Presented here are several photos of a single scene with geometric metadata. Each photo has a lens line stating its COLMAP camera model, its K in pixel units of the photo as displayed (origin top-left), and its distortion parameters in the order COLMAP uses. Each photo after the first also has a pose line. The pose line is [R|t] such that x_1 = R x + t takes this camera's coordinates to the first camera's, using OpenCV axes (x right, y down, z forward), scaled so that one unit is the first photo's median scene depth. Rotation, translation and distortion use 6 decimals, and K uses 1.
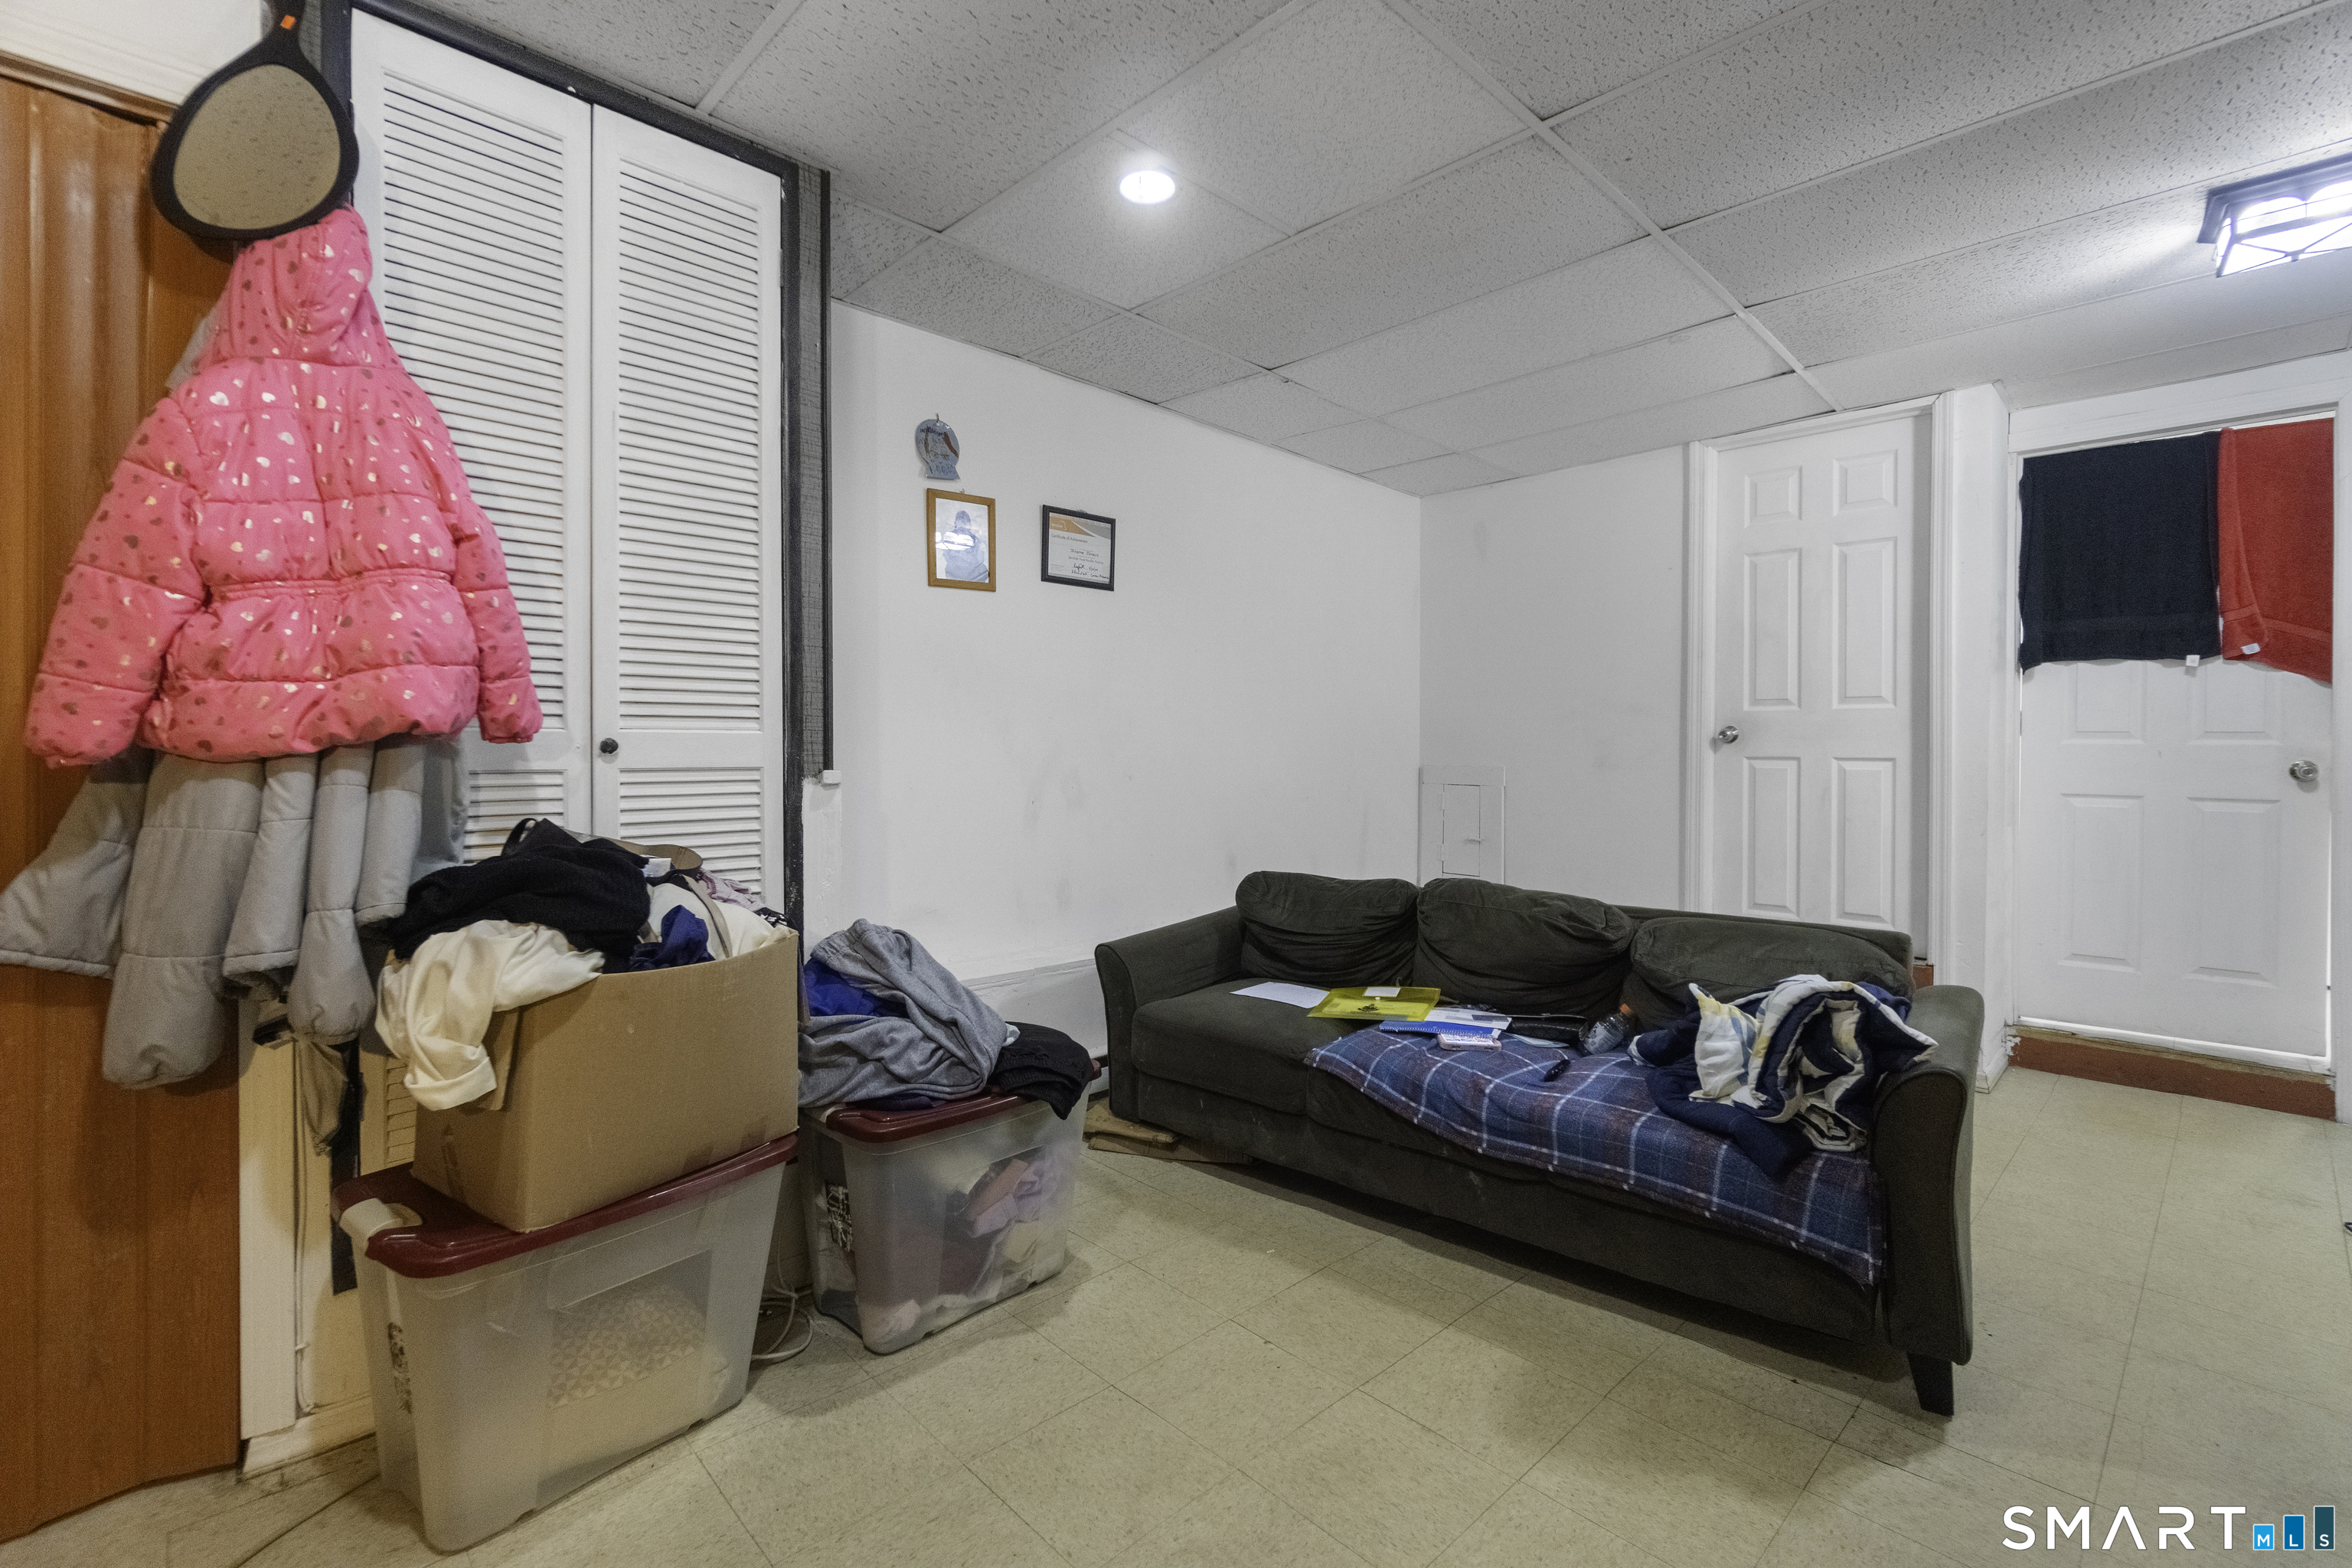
lens RADIAL K [[1045.0, 0, 1142.7], [0, 1045.0, 753.8], [0, 0, 1]] dist [0.002325, 0.000315]
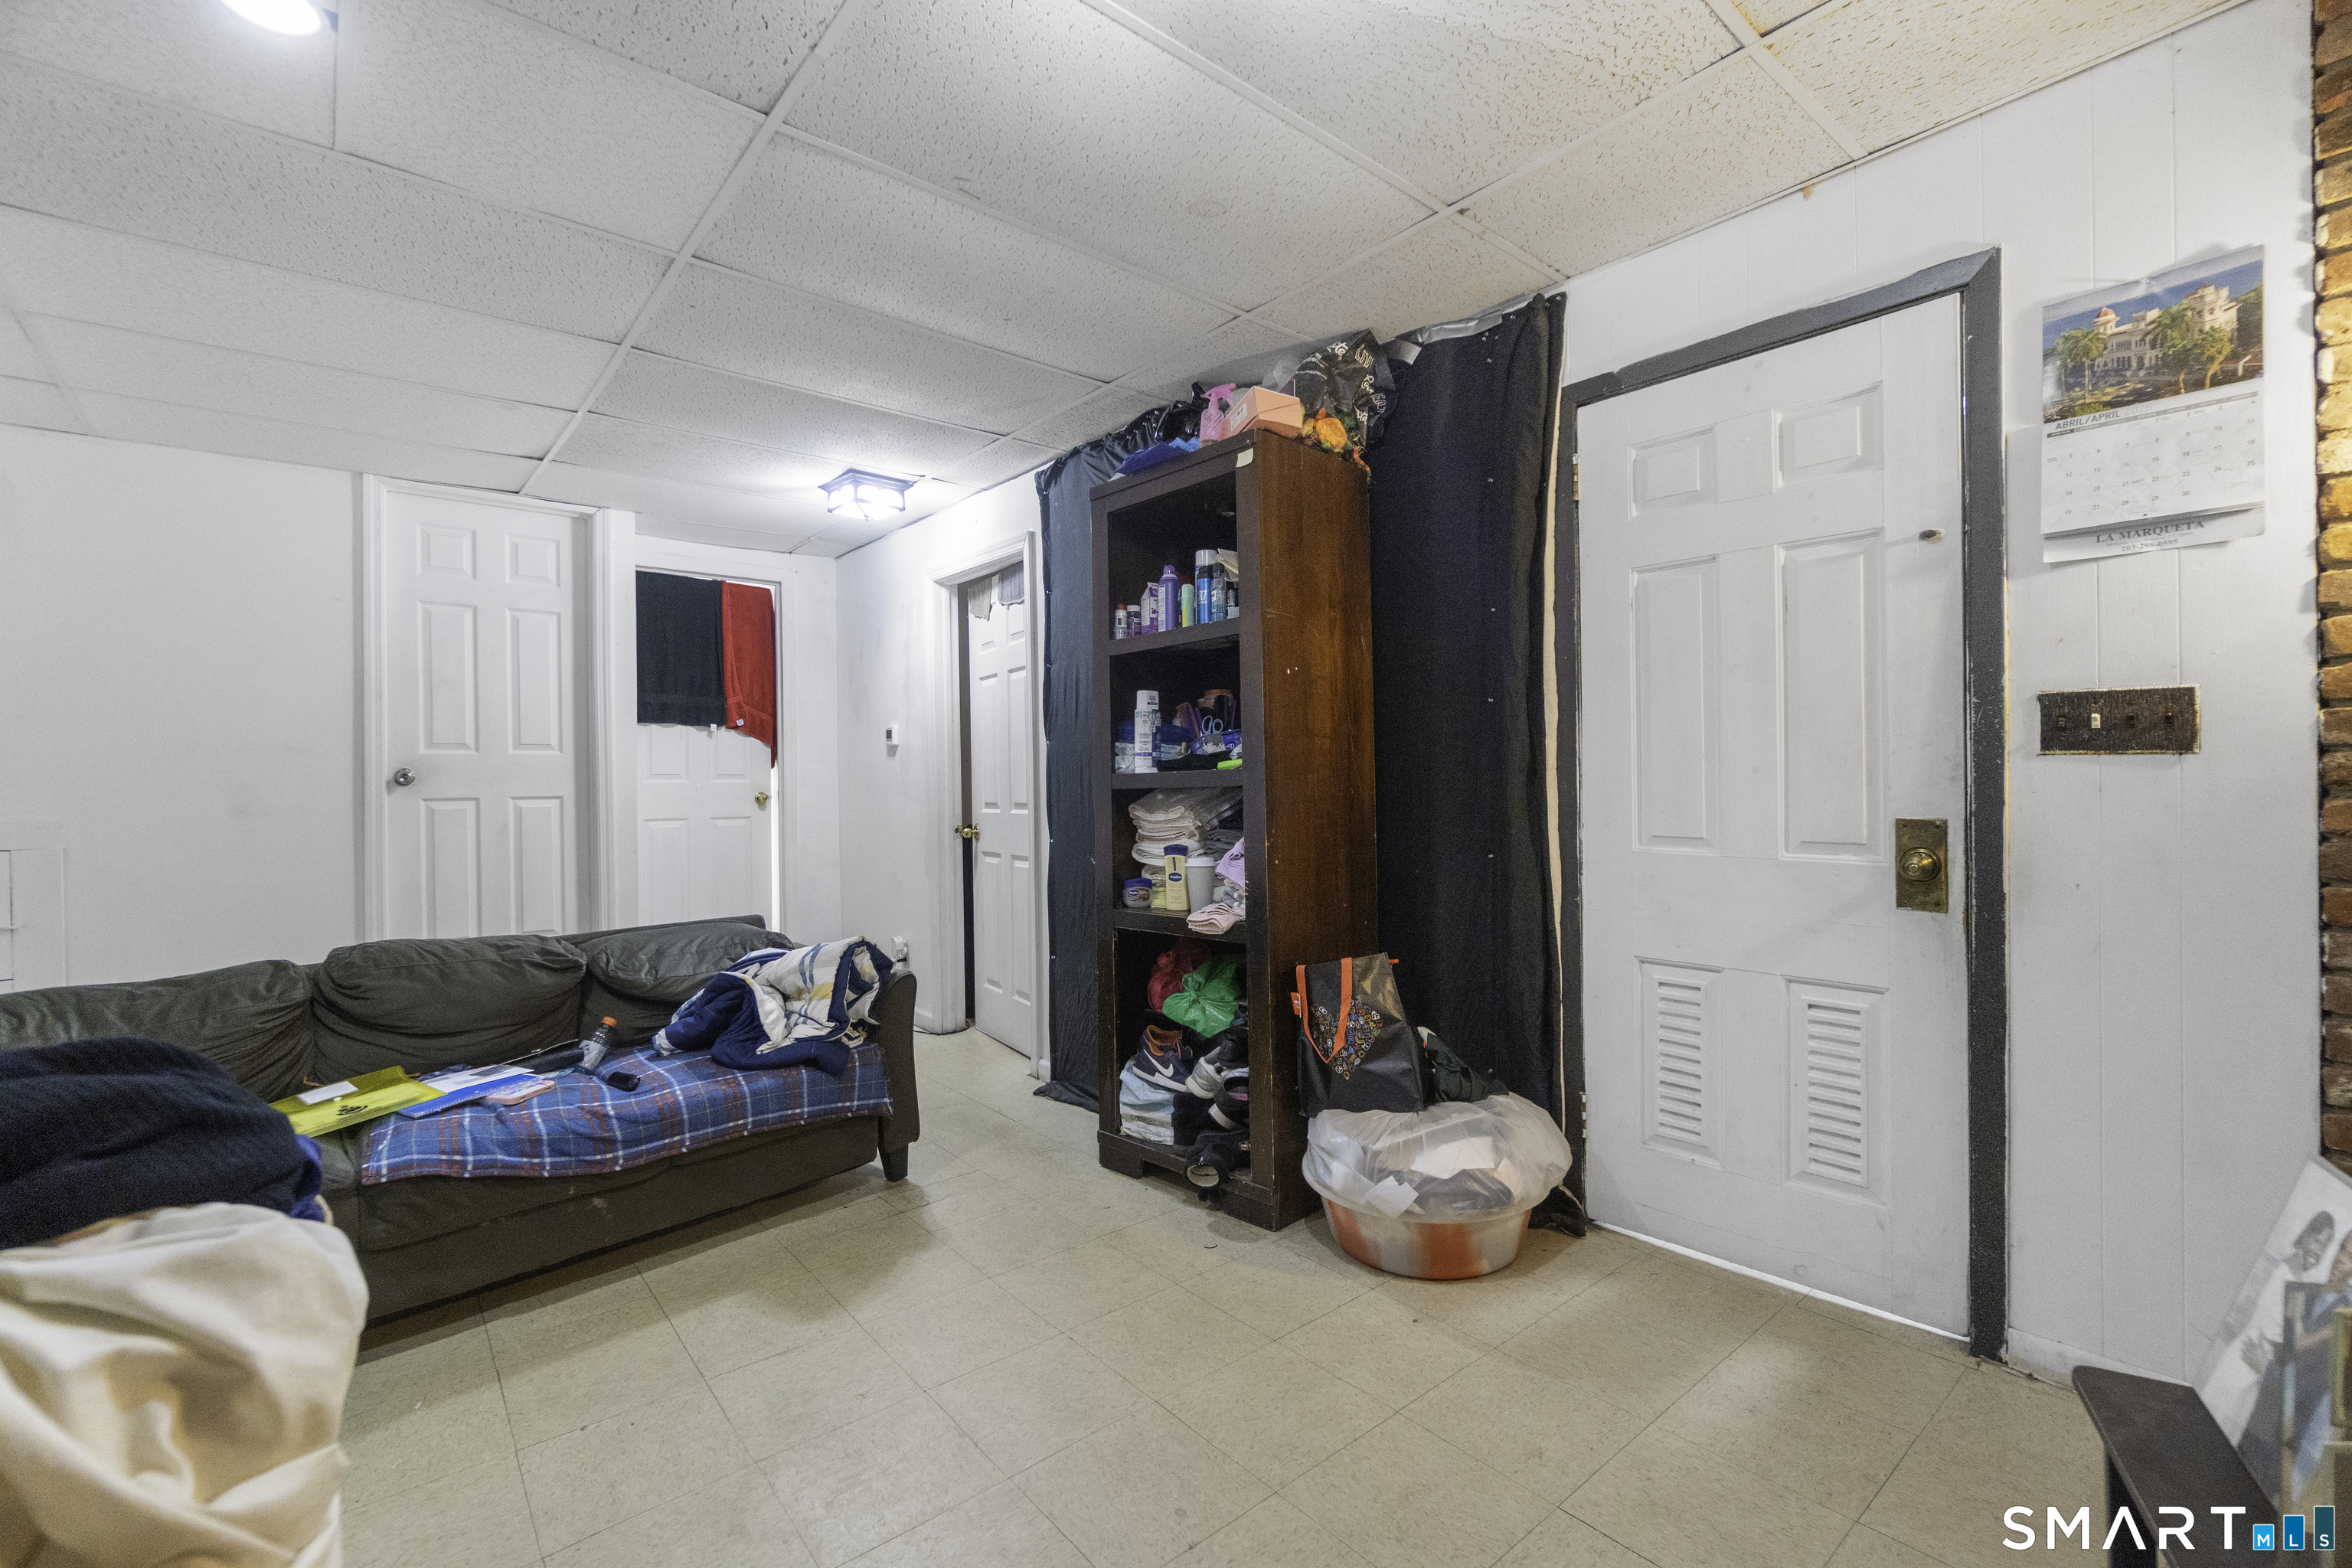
lens RADIAL K [[1045.0, 0, 1173.7], [0, 1045.0, 788.8], [0, 0, 1]] dist [0.002325, 0.000315]
pose [[0.040614, -0.013425, 0.999085, -0.631277], [0.020917, 0.999702, 0.012583, -0.006707], [-0.998956, 0.020387, 0.040883, 0.341412]]
